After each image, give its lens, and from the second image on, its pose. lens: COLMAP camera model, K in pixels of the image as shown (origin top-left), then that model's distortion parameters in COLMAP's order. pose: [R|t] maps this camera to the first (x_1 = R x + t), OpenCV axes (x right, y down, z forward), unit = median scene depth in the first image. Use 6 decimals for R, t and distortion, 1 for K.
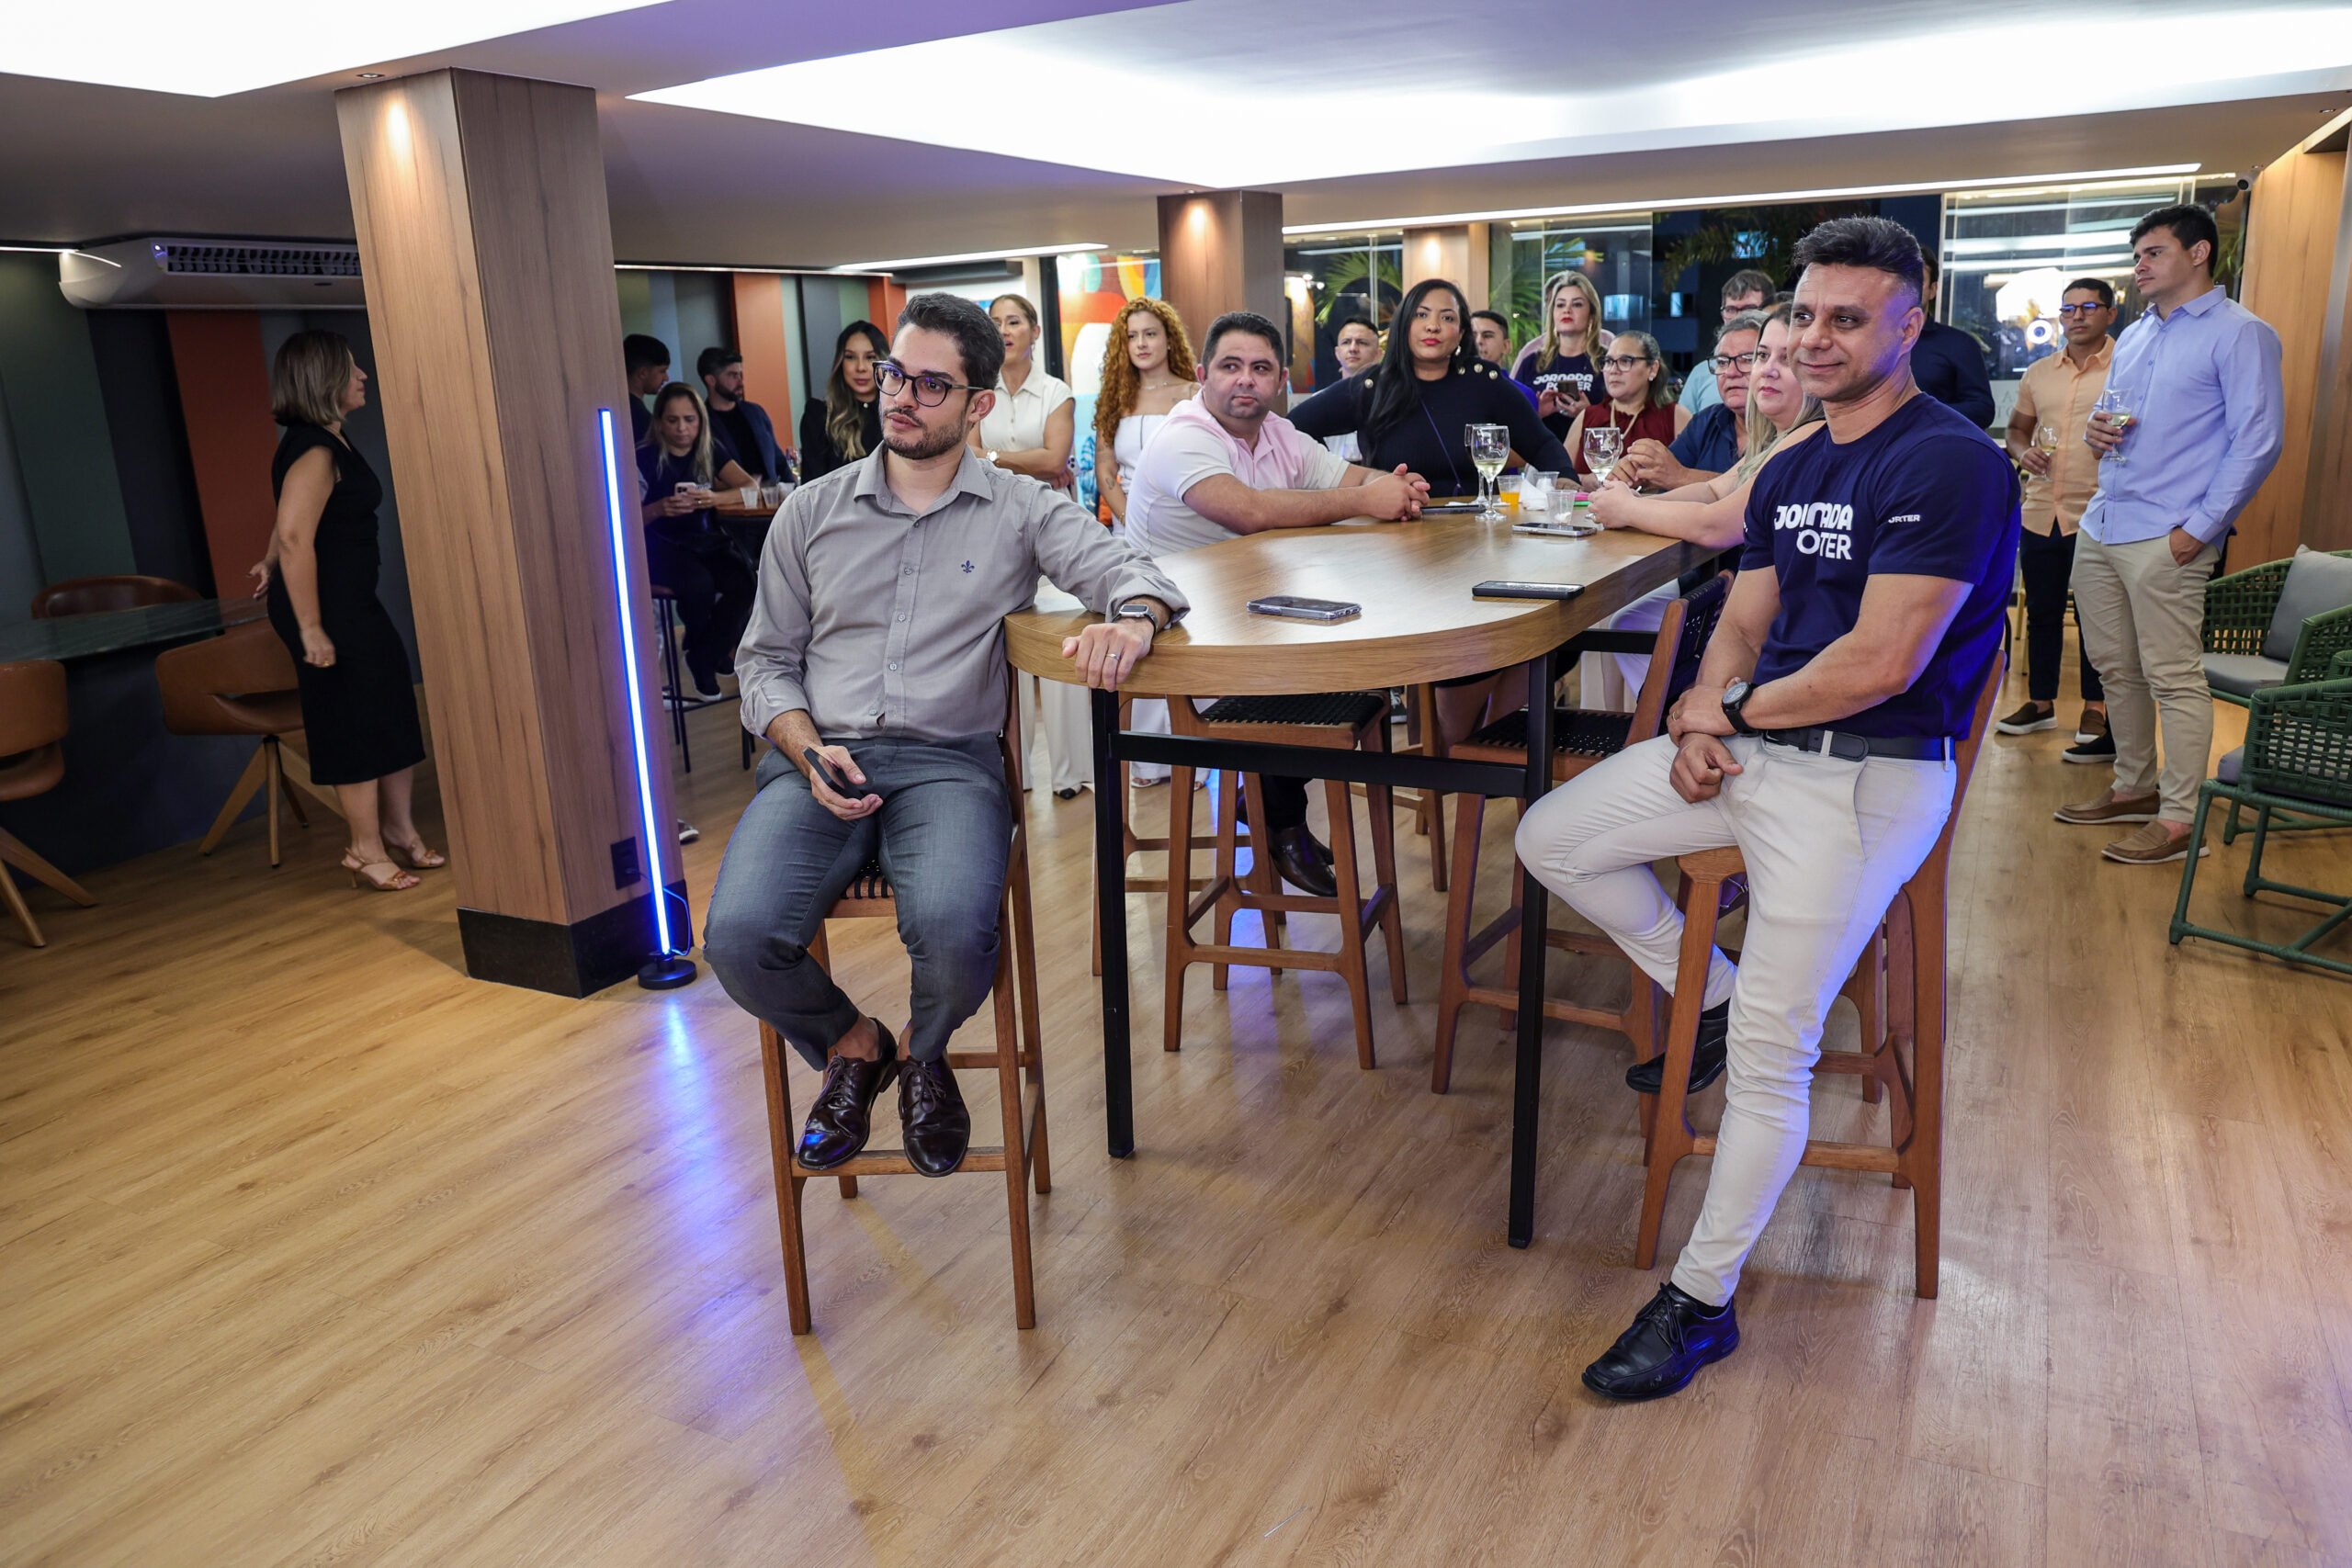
lens RADIAL K [[1644.8, 0, 1180.4], [0, 1644.8, 780.7], [0, 0, 1]] dist [-0.052813, 0.019584]
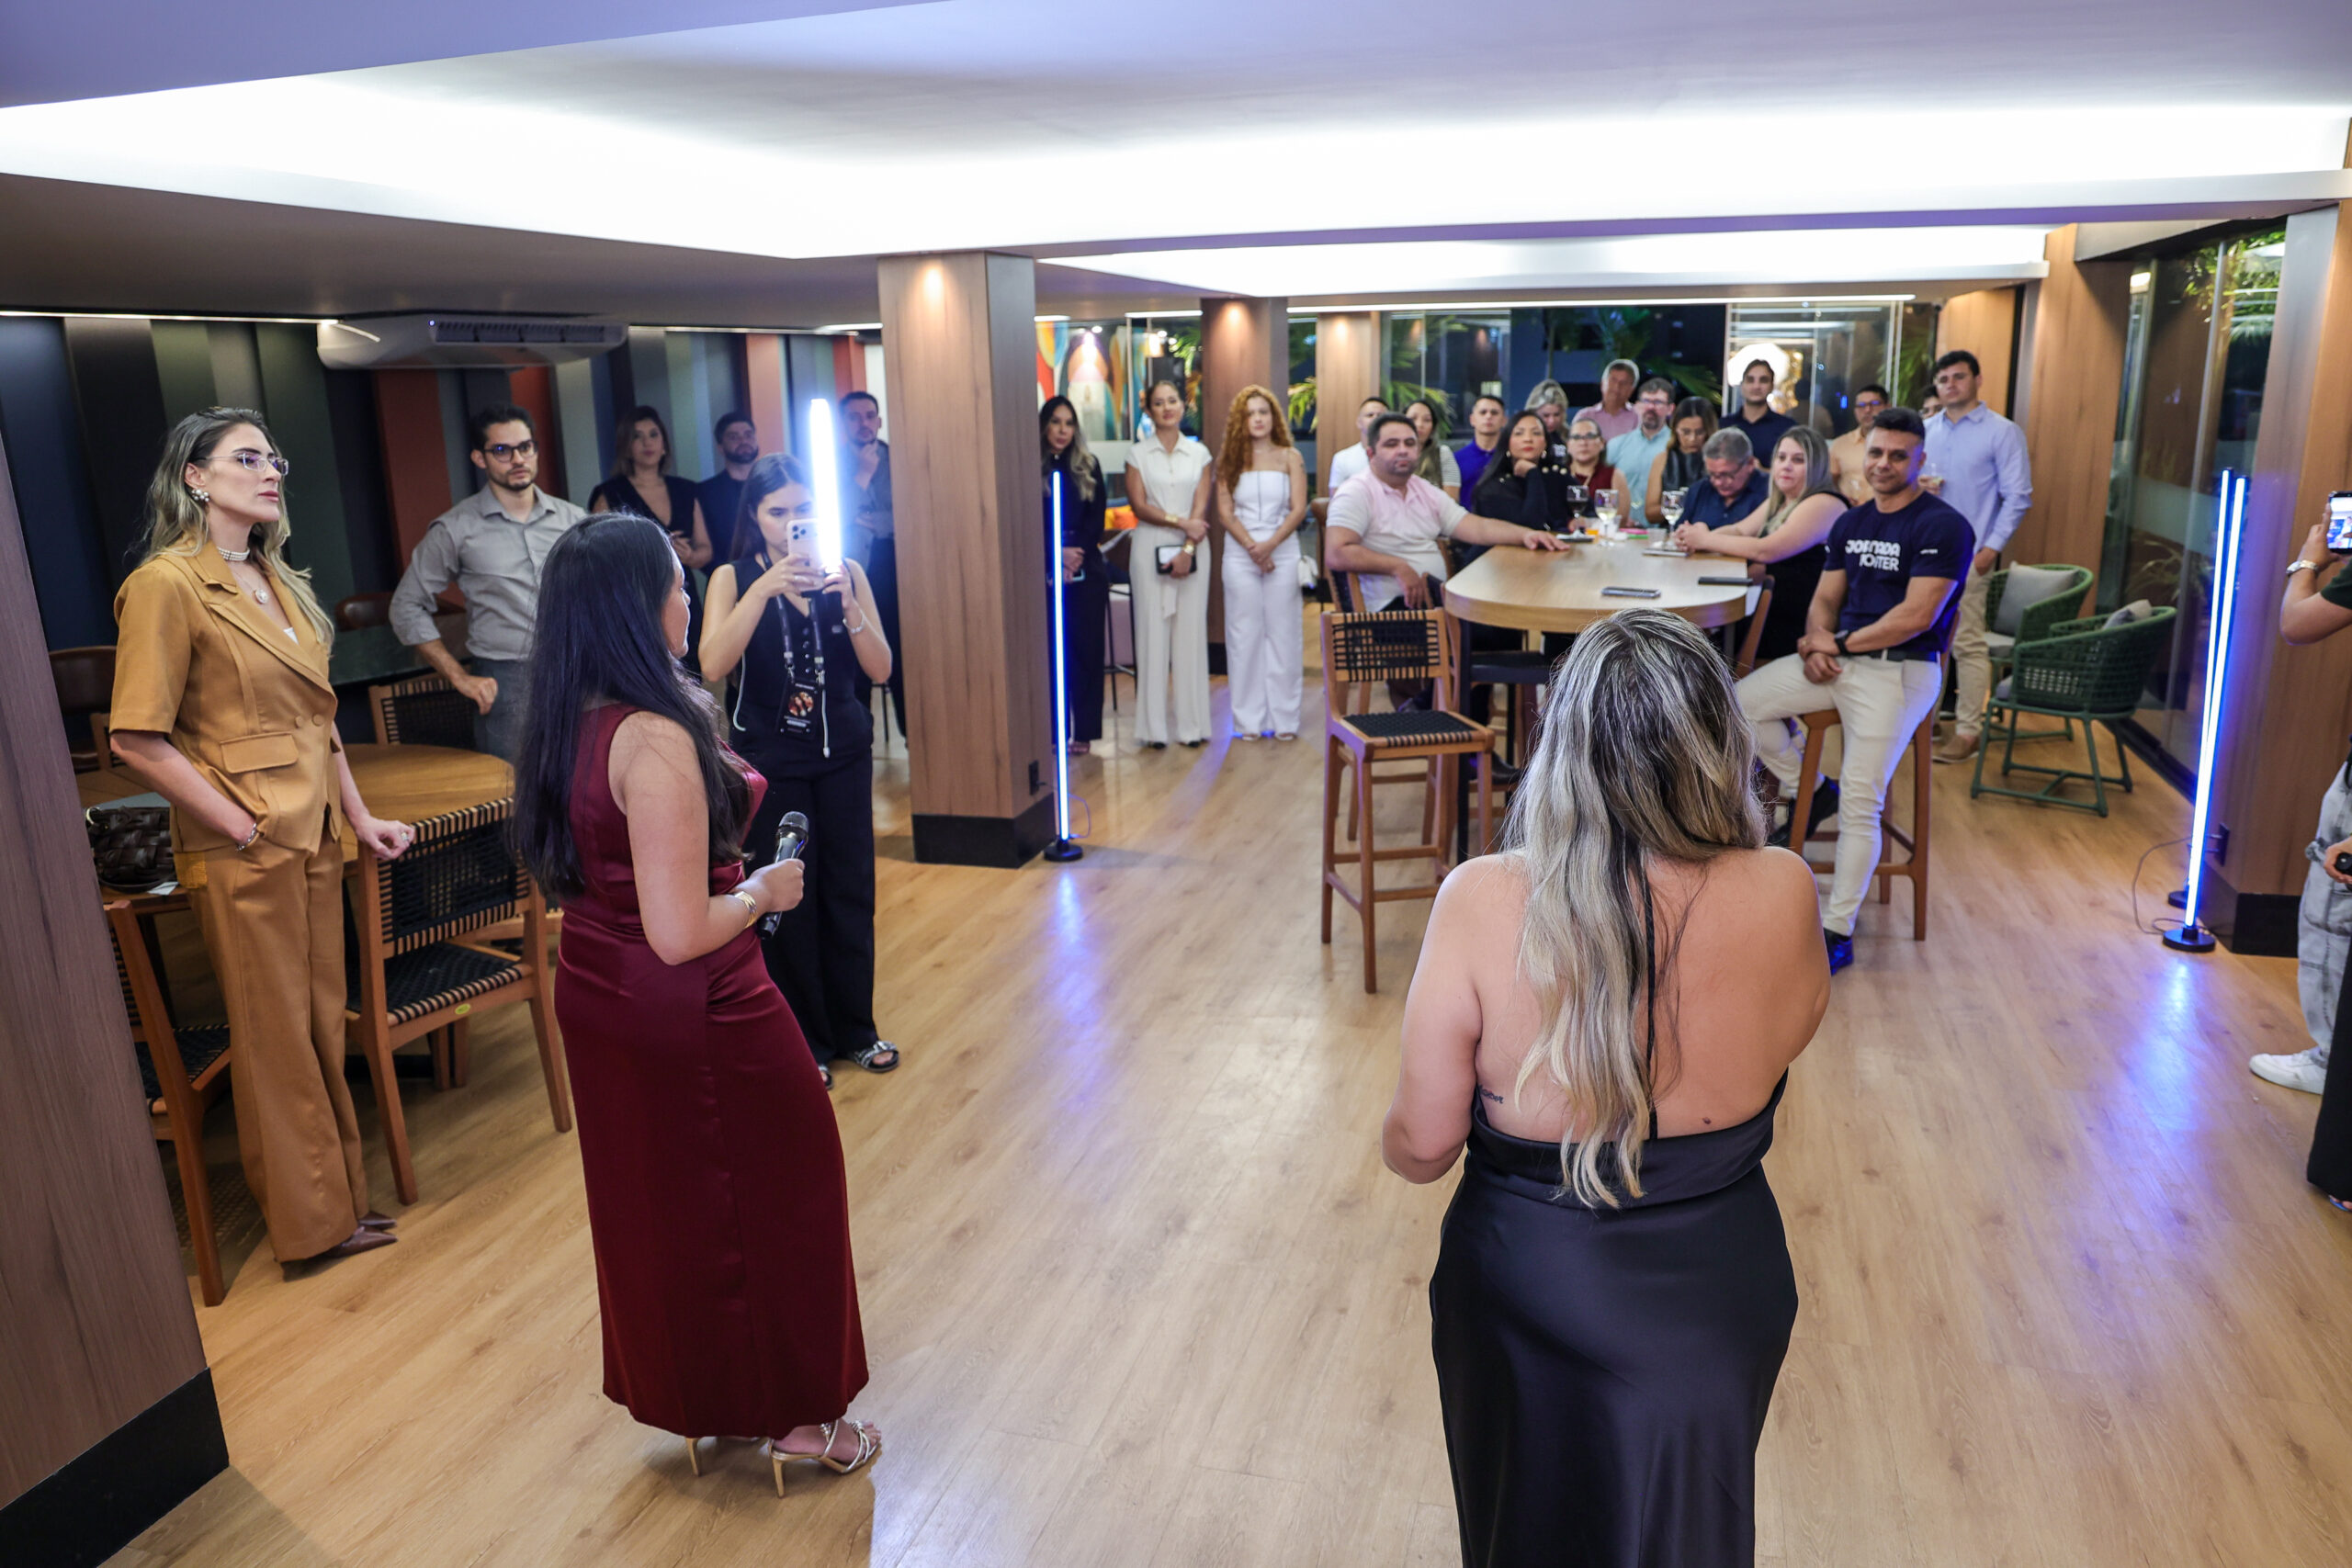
lens RADIAL K [[1644.8, 0, 1181.3], [0, 1644.8, 795.2], [0, 0, 1]] dist [-0.052813, 0.019584]
pose [[0.981232, -0.029540, 0.190555, -0.504197], [0.030468, 0.999534, -0.001940, 0.074270], [-0.190408, 0.007710, 0.981675, -0.494776]]
